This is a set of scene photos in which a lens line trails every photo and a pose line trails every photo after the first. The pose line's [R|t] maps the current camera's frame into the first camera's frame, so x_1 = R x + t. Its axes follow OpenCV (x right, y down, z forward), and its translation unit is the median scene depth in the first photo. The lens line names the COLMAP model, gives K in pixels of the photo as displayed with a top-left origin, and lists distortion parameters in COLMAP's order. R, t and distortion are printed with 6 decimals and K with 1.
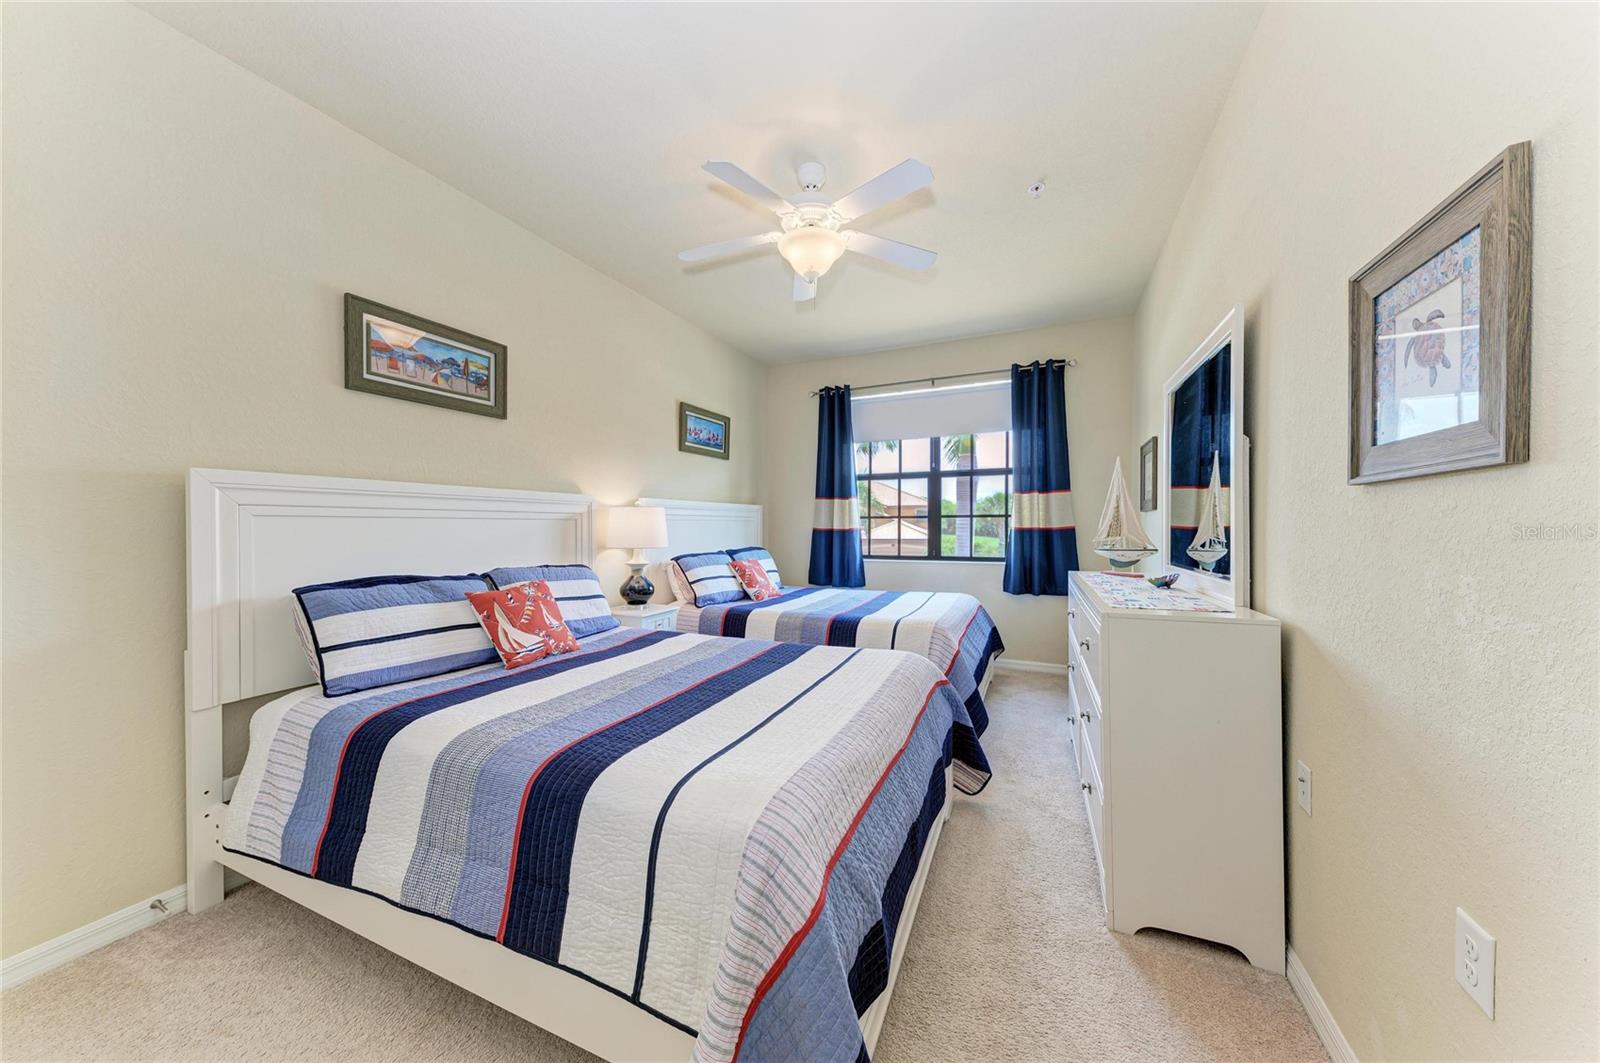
lens RADIAL K [[536.5, 0, 800.0], [0, 536.5, 531.5], [0, 0, 1]] dist [0.010046, -0.000081]
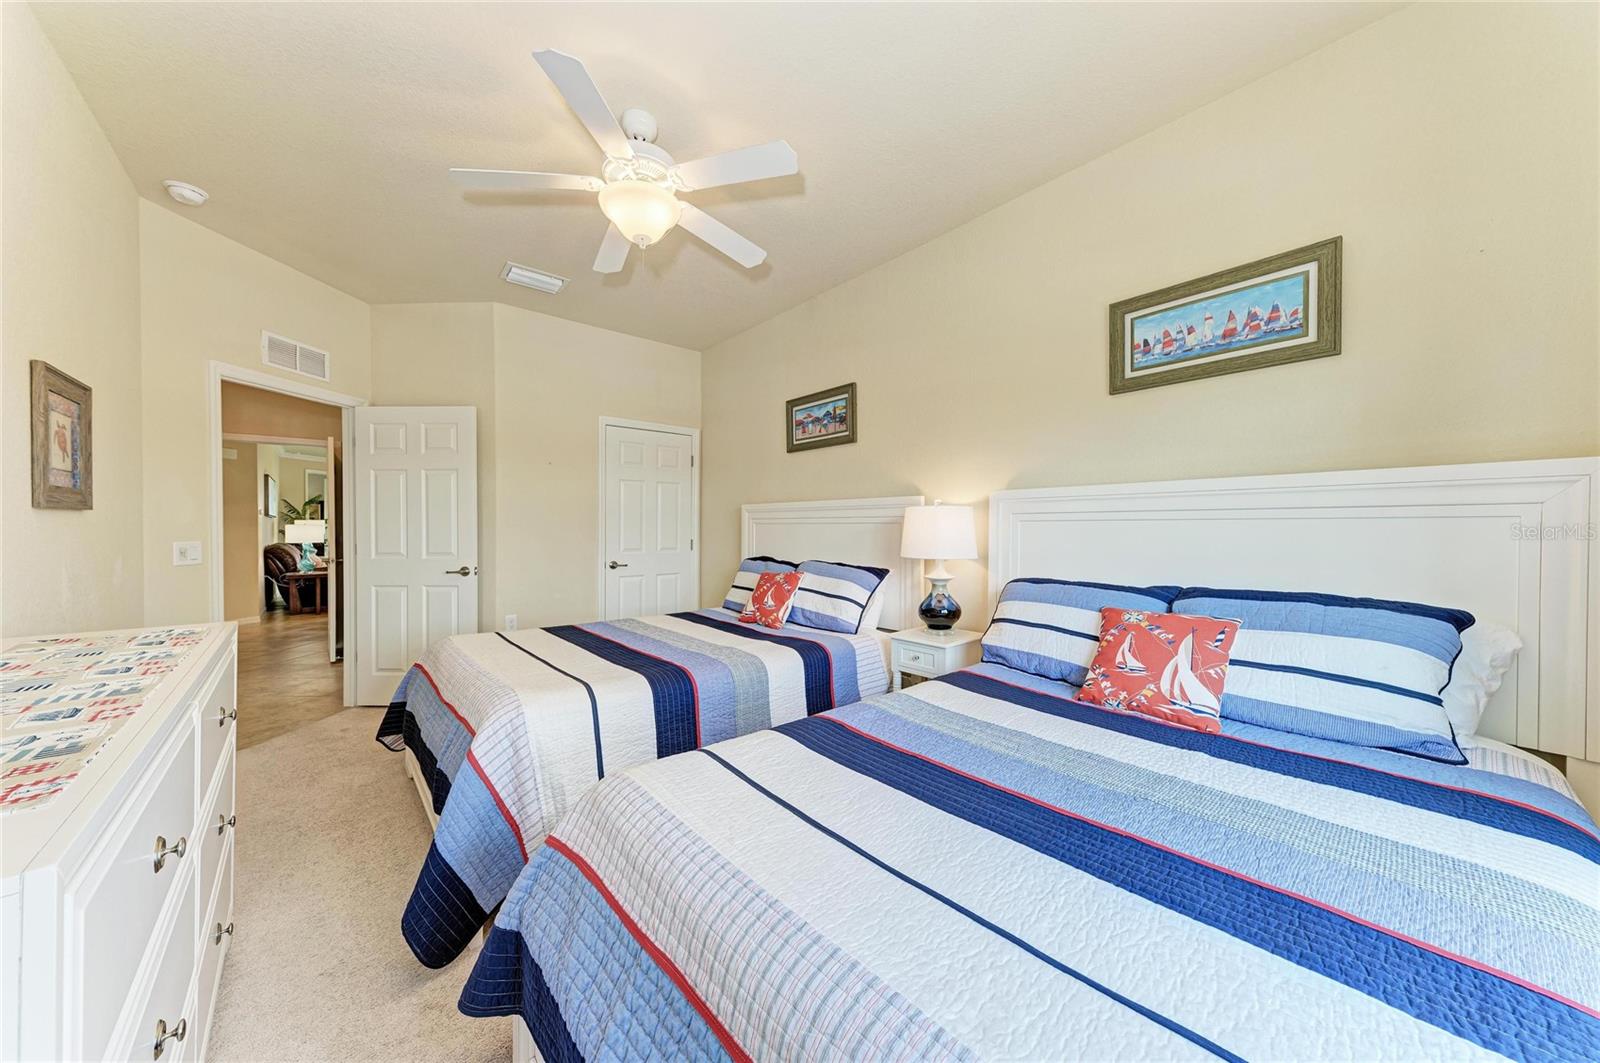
lens RADIAL K [[568.3, 0, 800.0], [0, 568.3, 531.5], [0, 0, 1]] dist [0.061056, -0.000008]
pose [[-0.432428, 0.012449, -0.901582, 0.546335], [-0.007116, 0.999826, 0.017218, -0.022354], [0.901640, 0.013861, -0.432265, 1.173282]]
